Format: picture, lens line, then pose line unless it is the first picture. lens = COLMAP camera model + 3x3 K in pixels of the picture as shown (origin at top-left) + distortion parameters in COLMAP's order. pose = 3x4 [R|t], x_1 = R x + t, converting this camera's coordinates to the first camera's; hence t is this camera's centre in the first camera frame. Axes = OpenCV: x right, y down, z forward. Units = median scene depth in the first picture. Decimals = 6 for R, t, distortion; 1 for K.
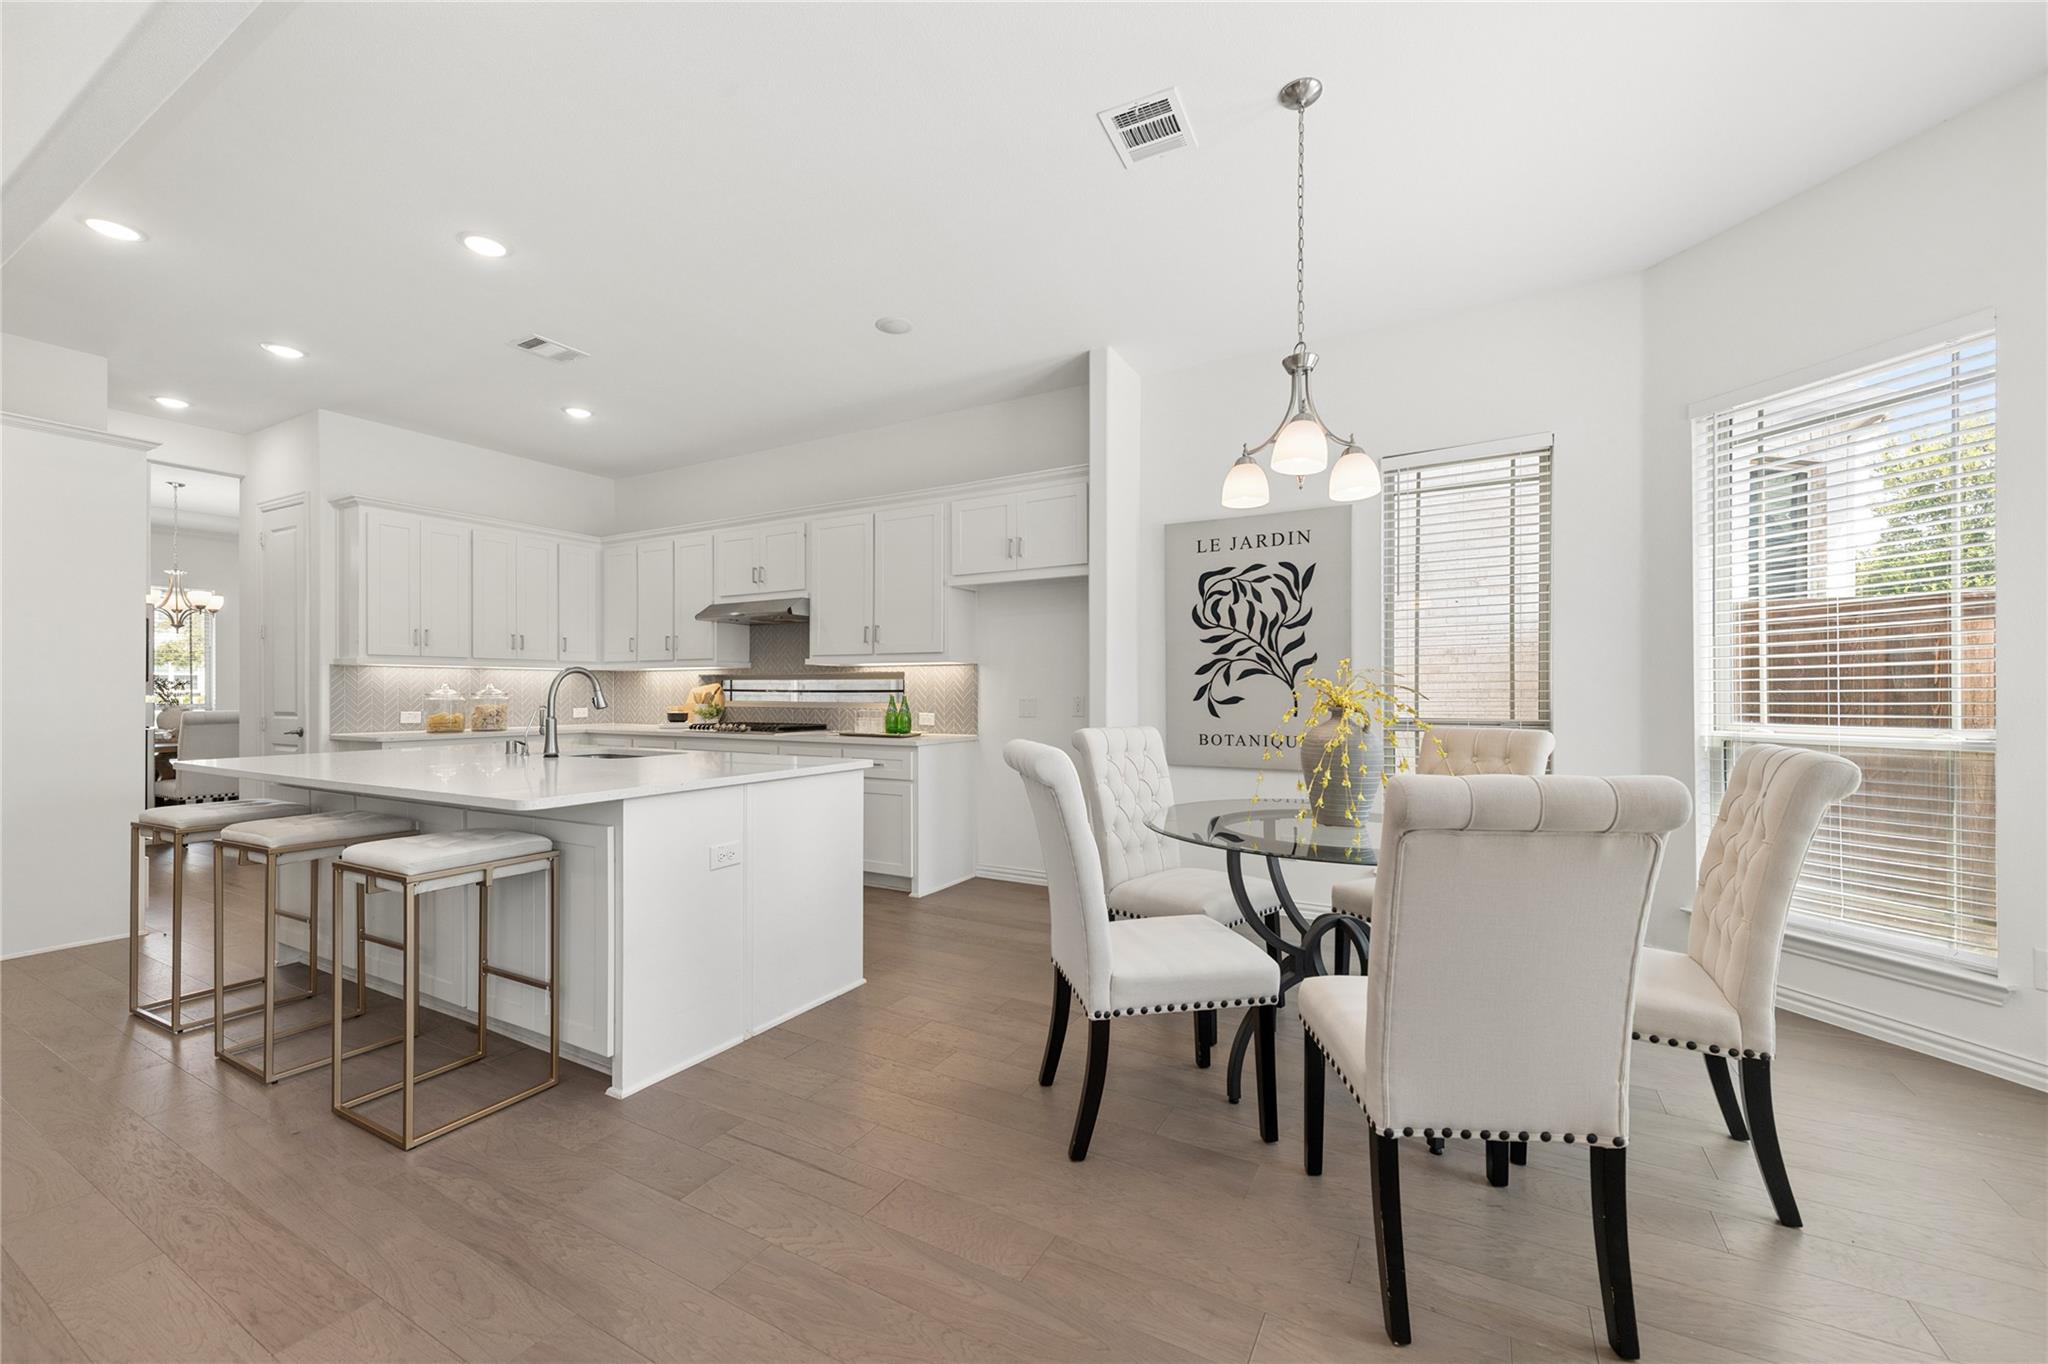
lens RADIAL K [[801.7, 0, 1023.3], [0, 801.7, 697.8], [0, 0, 1]] dist [0.013920, -0.002277]
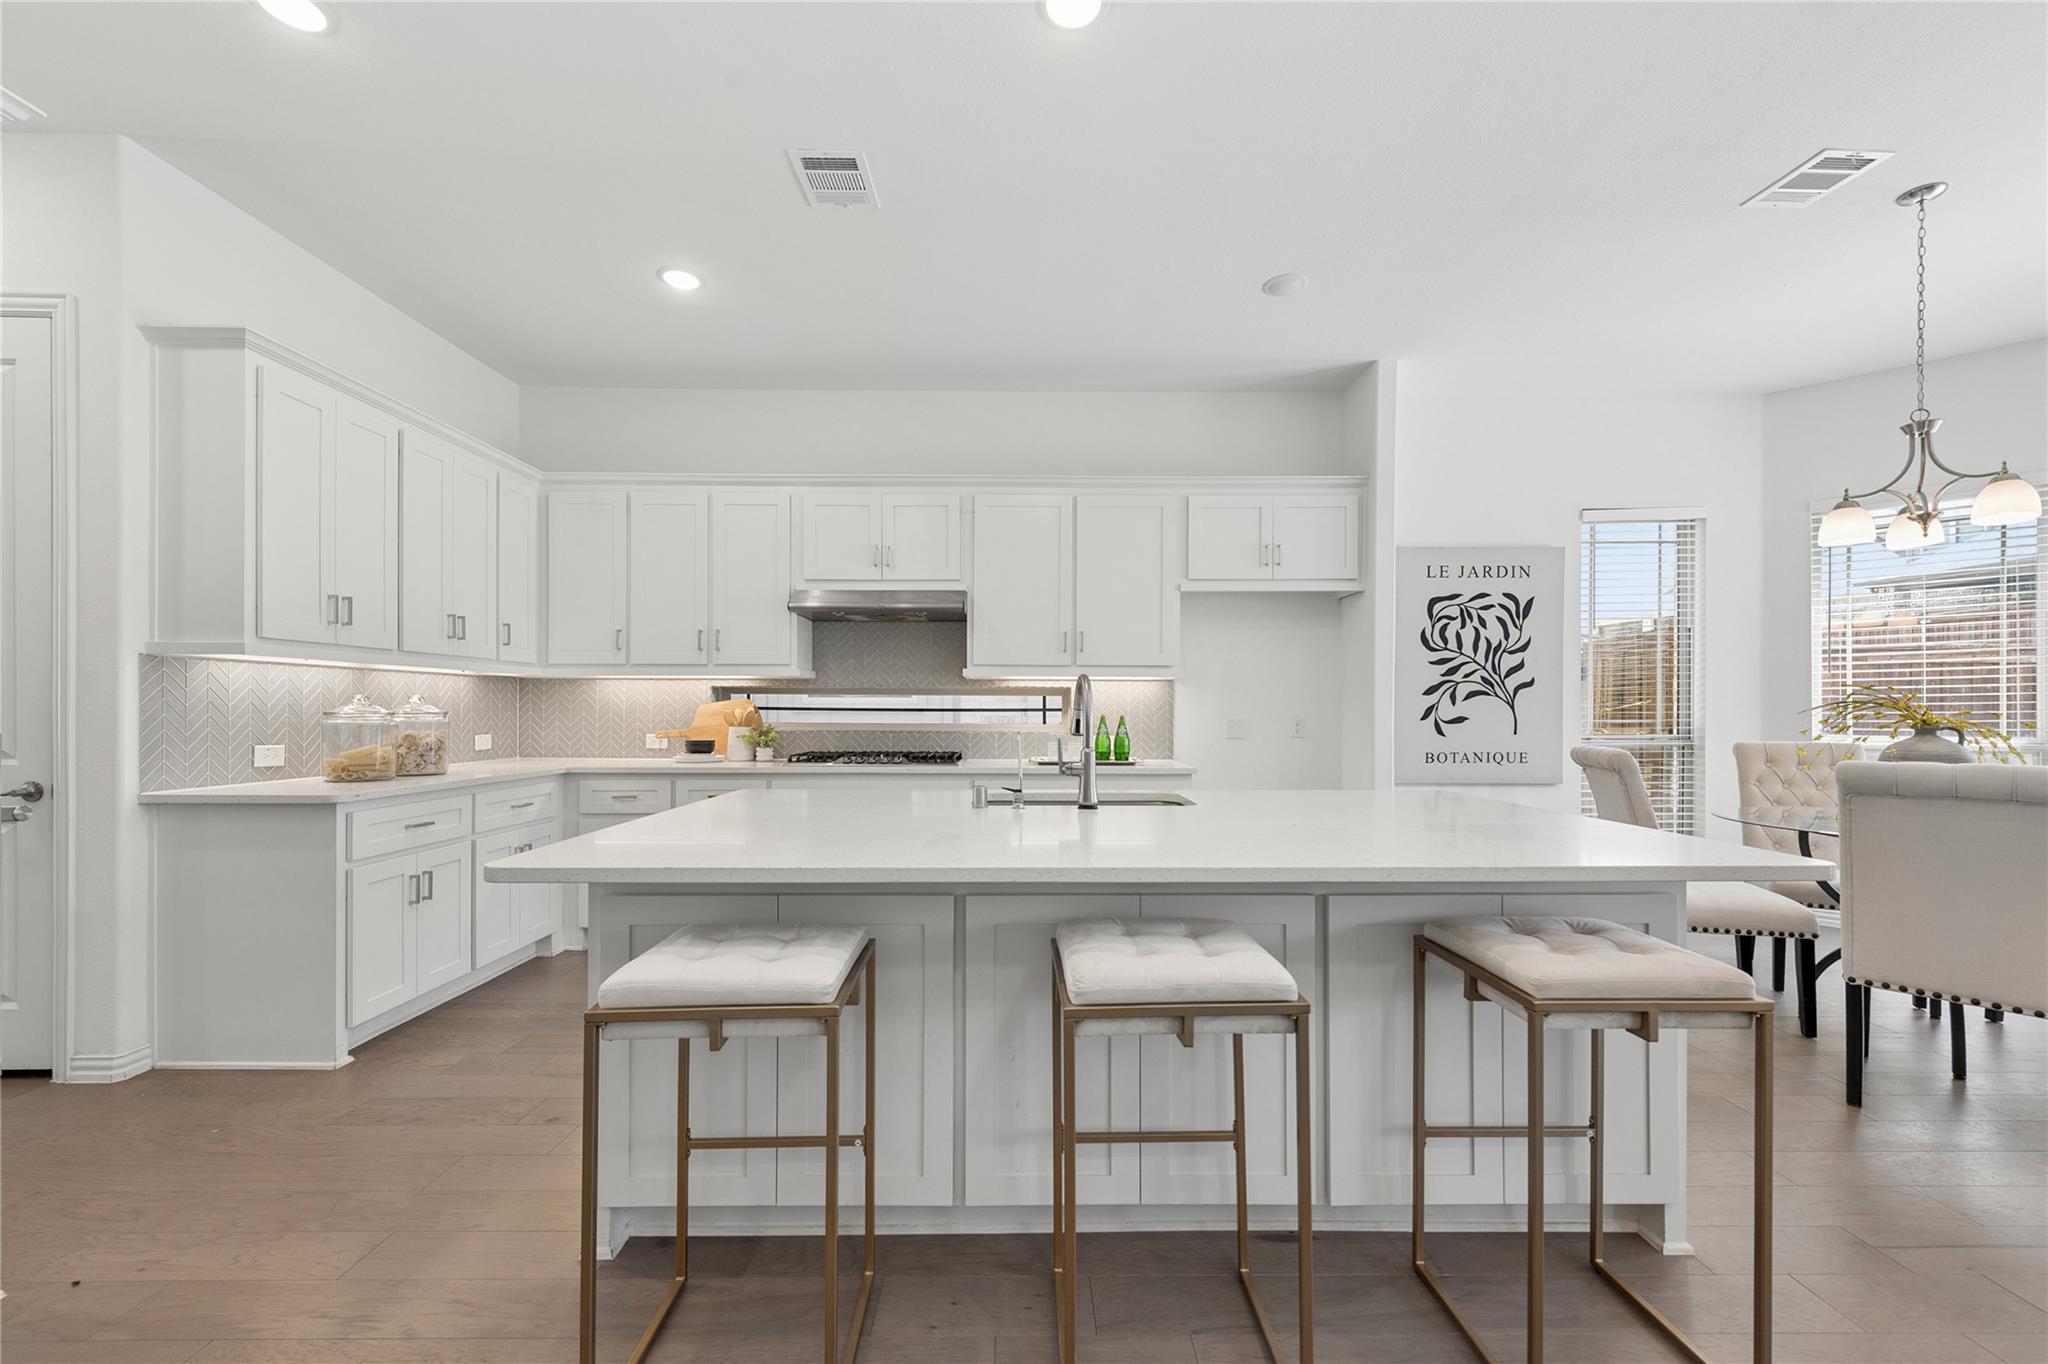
lens RADIAL K [[801.7, 0, 1048.1], [0, 801.7, 712.3], [0, 0, 1]] dist [0.013920, -0.002277]
pose [[0.869996, 0.001073, 0.493058, -0.734257], [0.000839, 0.999993, -0.003658, -0.003491], [-0.493058, 0.003596, 0.869989, 0.344983]]
